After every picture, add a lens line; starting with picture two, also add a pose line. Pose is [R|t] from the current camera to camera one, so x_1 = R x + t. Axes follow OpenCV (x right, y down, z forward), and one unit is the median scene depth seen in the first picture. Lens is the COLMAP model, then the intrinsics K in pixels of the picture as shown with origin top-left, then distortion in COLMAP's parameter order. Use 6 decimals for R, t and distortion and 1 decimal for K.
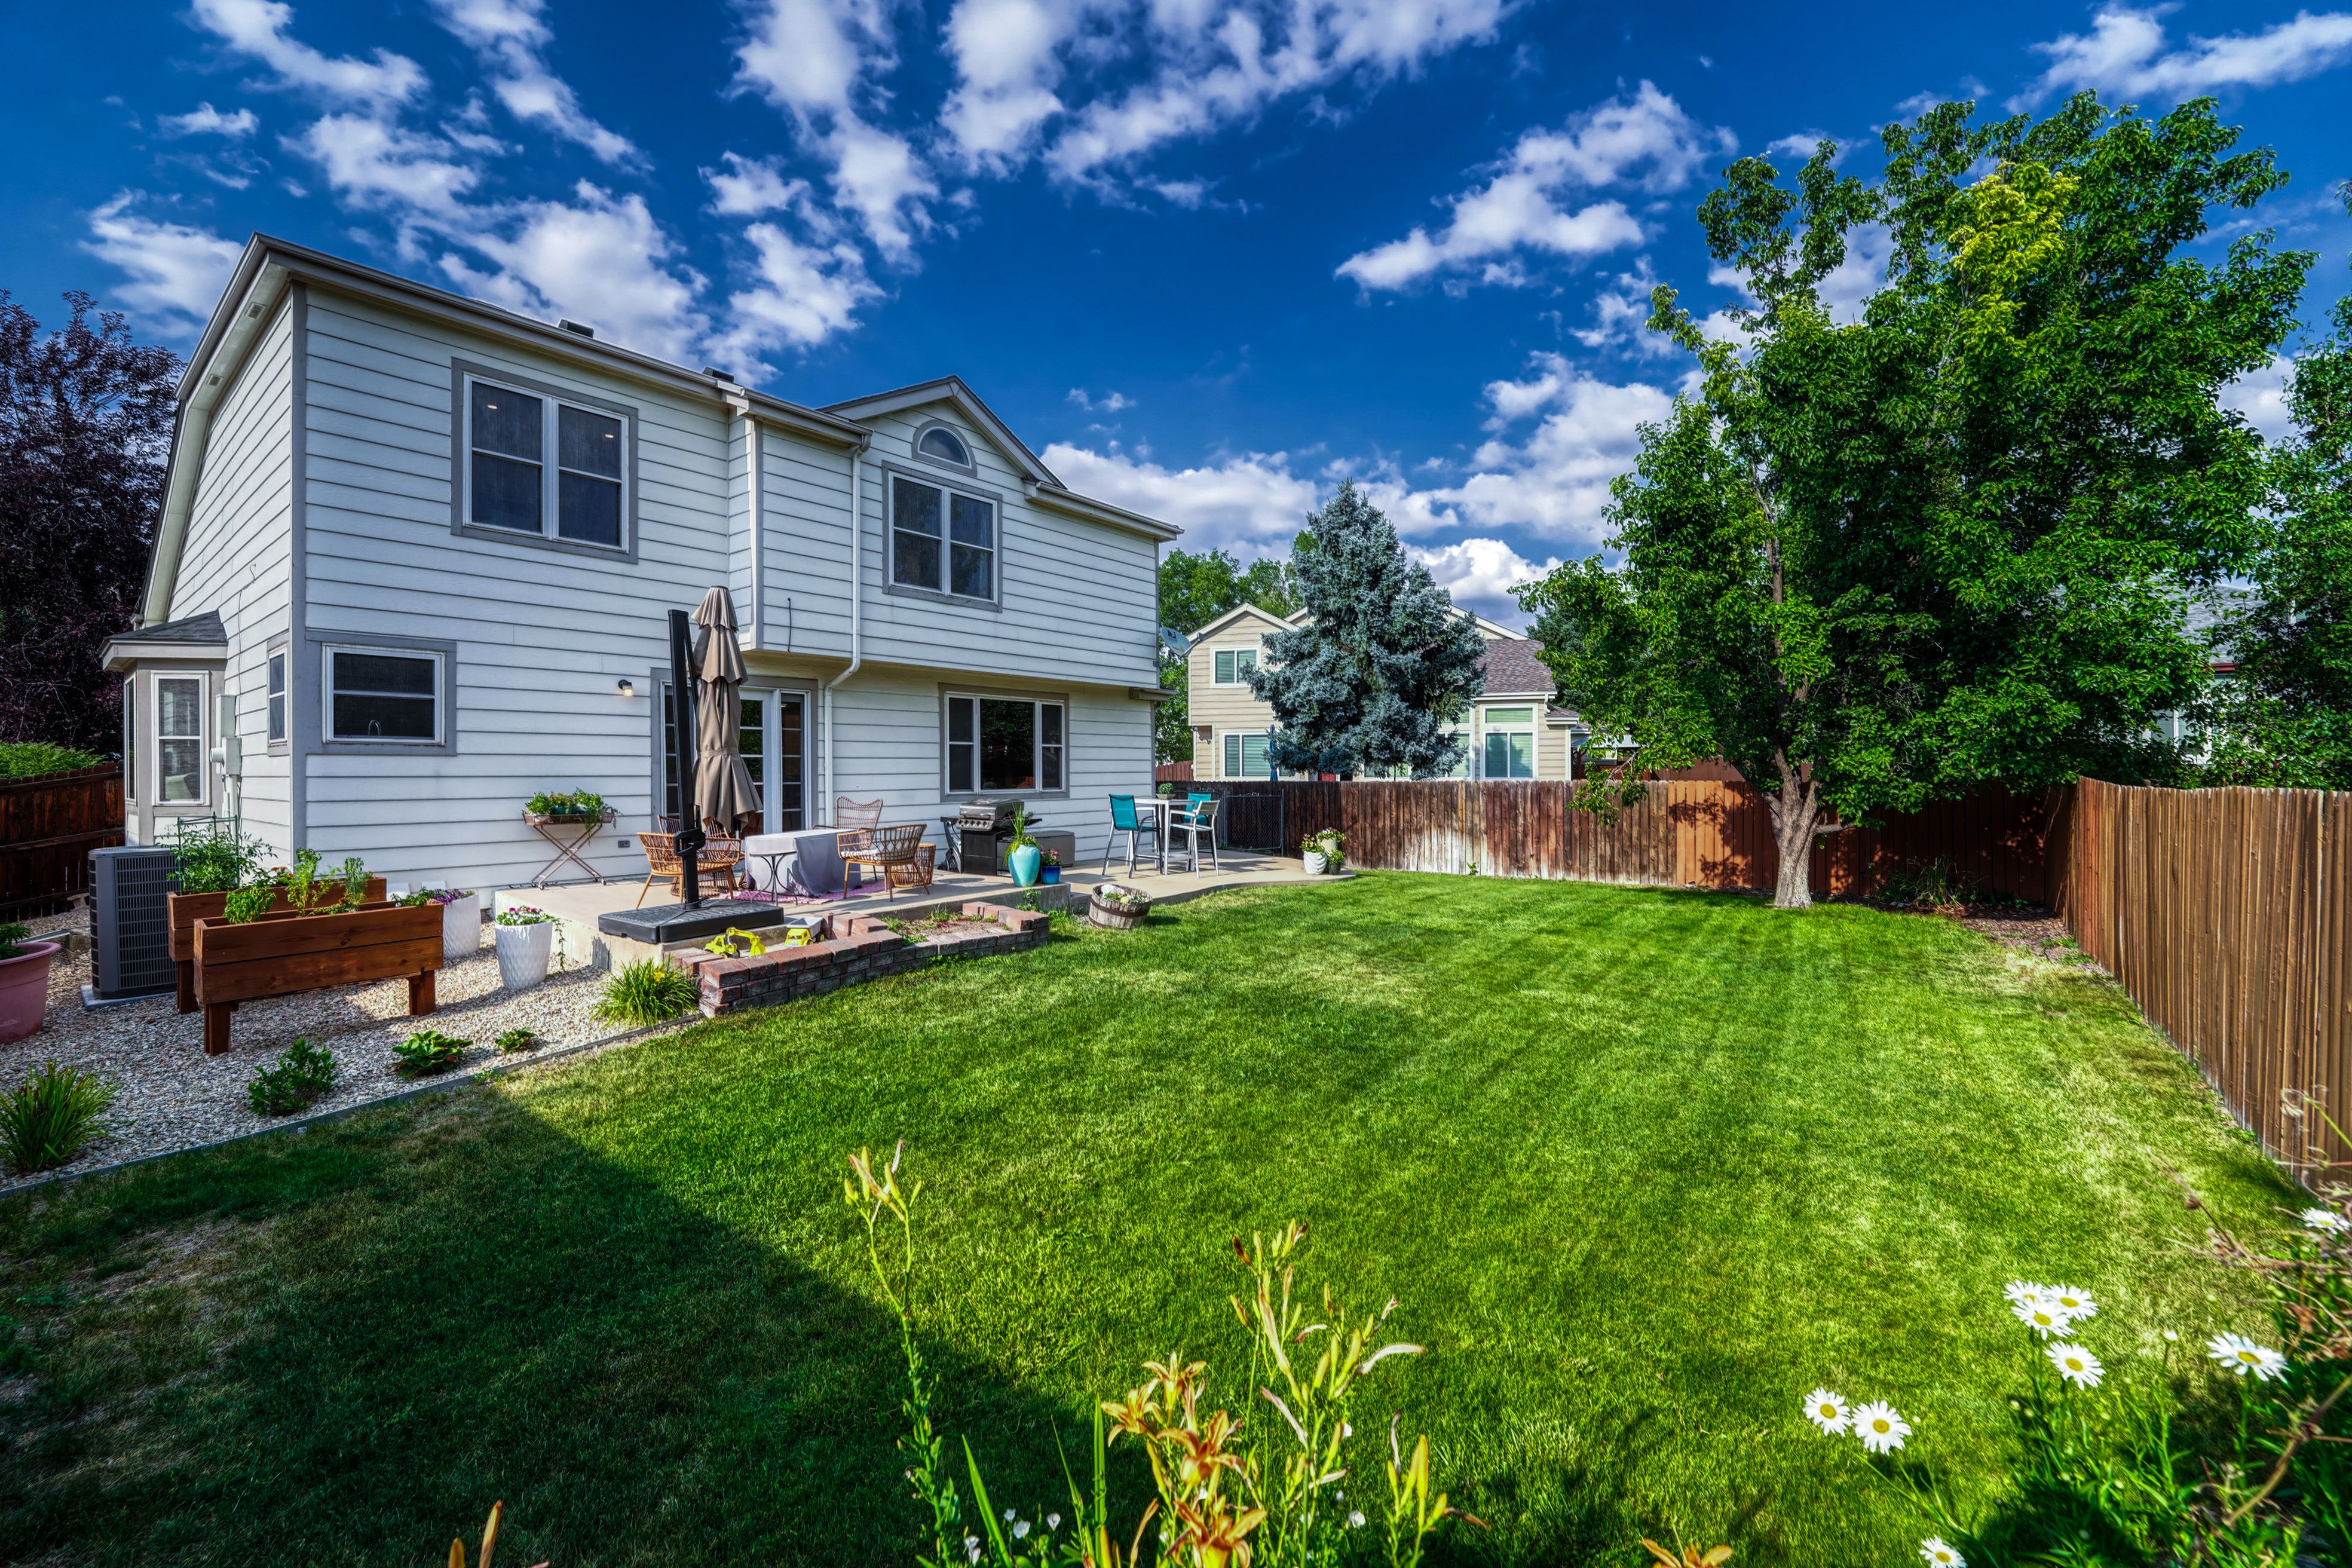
lens RADIAL K [[978.7, 0, 1155.1], [0, 978.7, 779.6], [0, 0, 1]] dist [-0.019010, 0.000382]
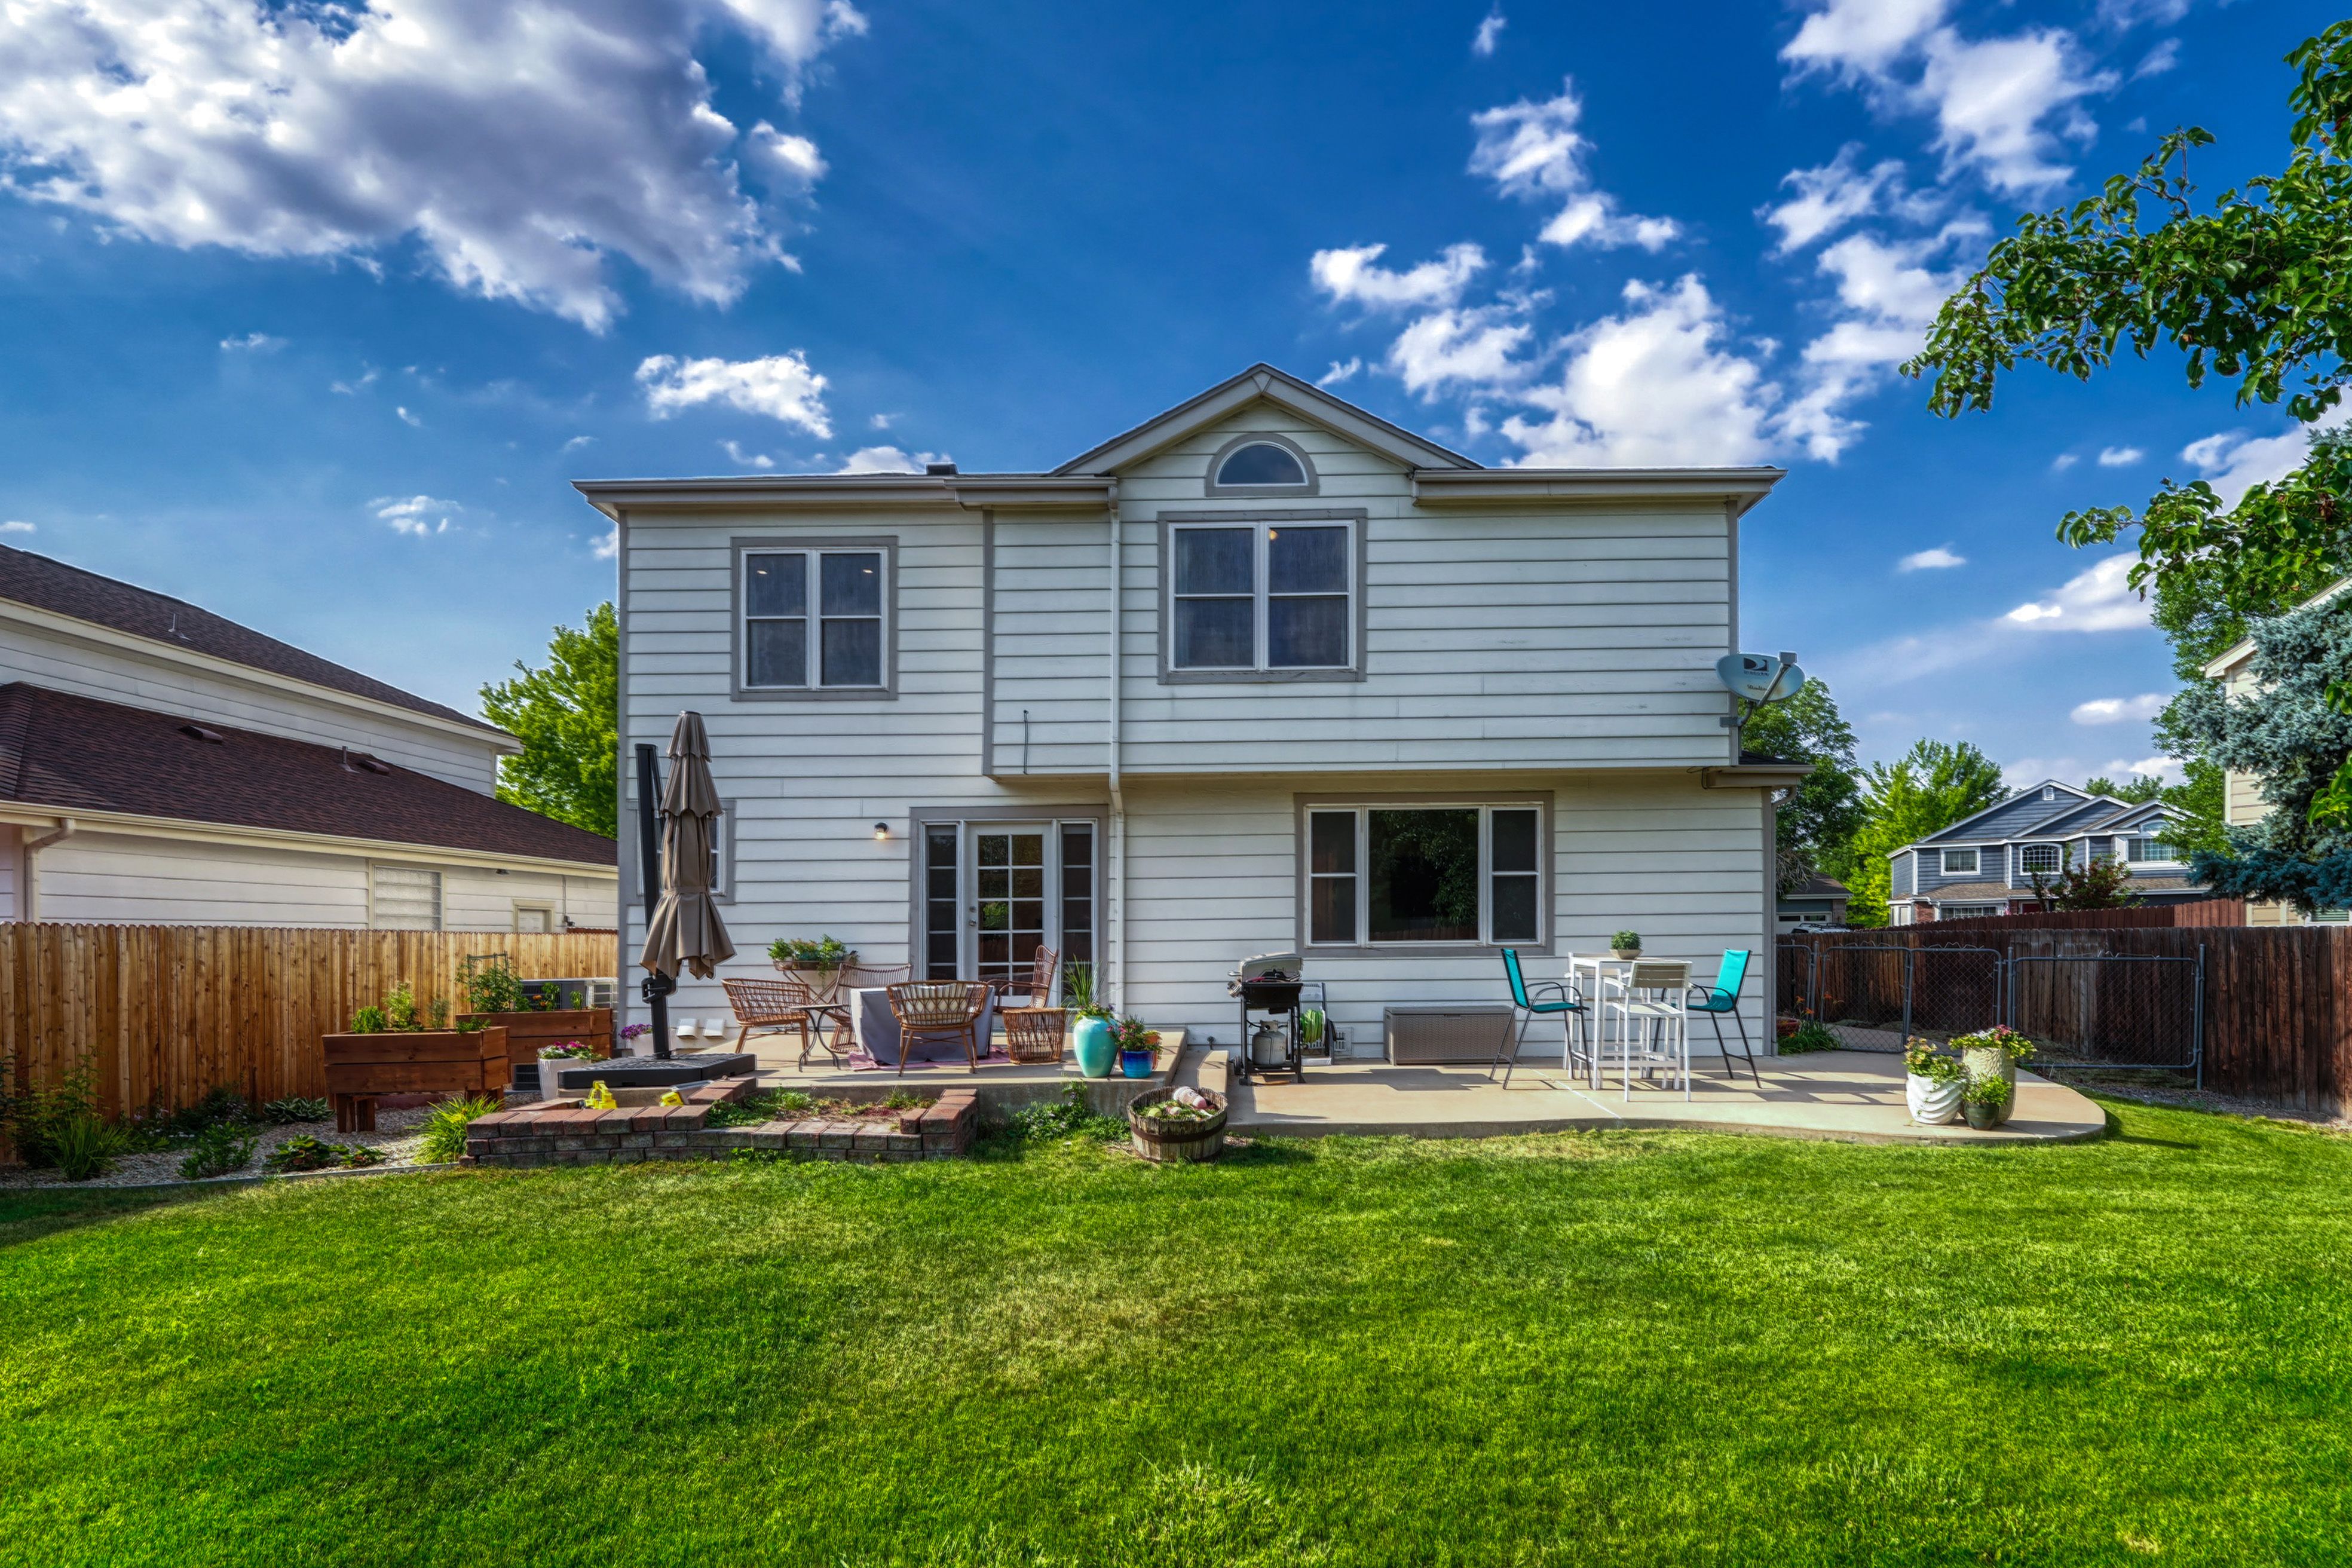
lens RADIAL K [[1139.3, 0, 1187.0], [0, 1139.3, 951.1], [0, 0, 1]] dist [-0.012685, -0.000548]
pose [[0.613763, 0.008155, -0.789448, 0.401111], [0.000220, 0.999945, 0.010500, 0.009529], [0.789490, -0.006618, 0.613727, 0.415657]]
